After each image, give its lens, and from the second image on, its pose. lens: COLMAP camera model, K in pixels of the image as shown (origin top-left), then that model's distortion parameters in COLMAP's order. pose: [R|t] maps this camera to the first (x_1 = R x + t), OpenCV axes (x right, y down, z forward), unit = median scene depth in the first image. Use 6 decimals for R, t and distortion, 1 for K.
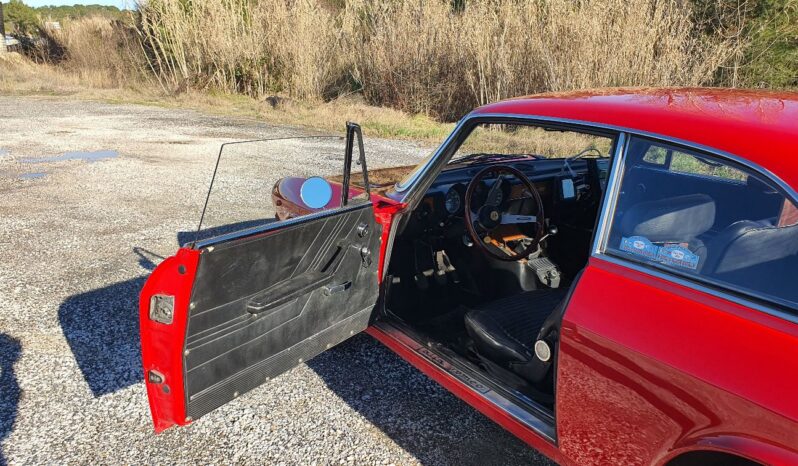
lens RADIAL K [[645.3, 0, 372.1], [0, 645.3, 219.5], [0, 0, 1]] dist [0.017947, 0.008059]
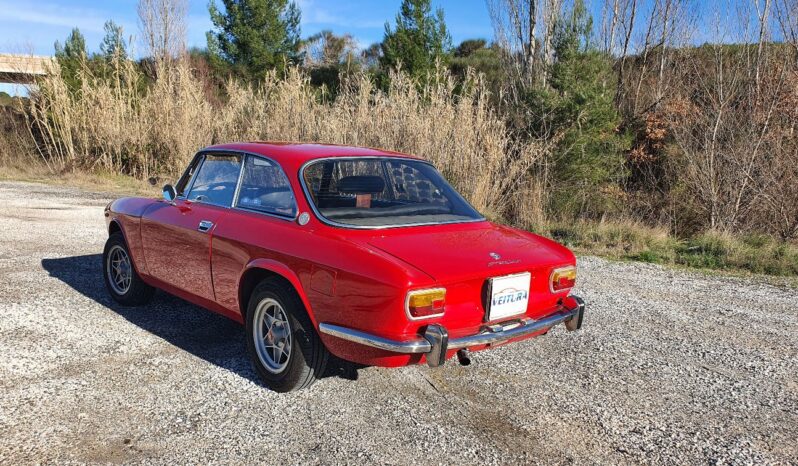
lens RADIAL K [[645.3, 0, 385.8], [0, 645.3, 249.8], [0, 0, 1]] dist [0.017947, 0.008059]
pose [[0.986802, 0.008988, 0.161684, 0.051742], [0.007660, 0.994750, -0.102052, 0.043453], [-0.161752, 0.101944, 0.981552, -0.122265]]
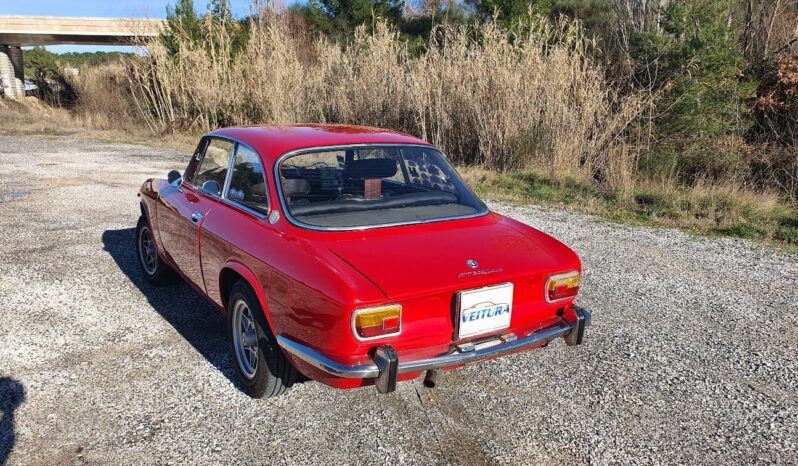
lens RADIAL K [[645.3, 0, 387.4], [0, 645.3, 242.8], [0, 0, 1]] dist [0.017947, 0.008059]
pose [[0.999907, 0.012702, -0.004877, 0.091278], [-0.012873, 0.999243, -0.036704, 0.027588], [0.004407, 0.036763, 0.999314, -0.109660]]
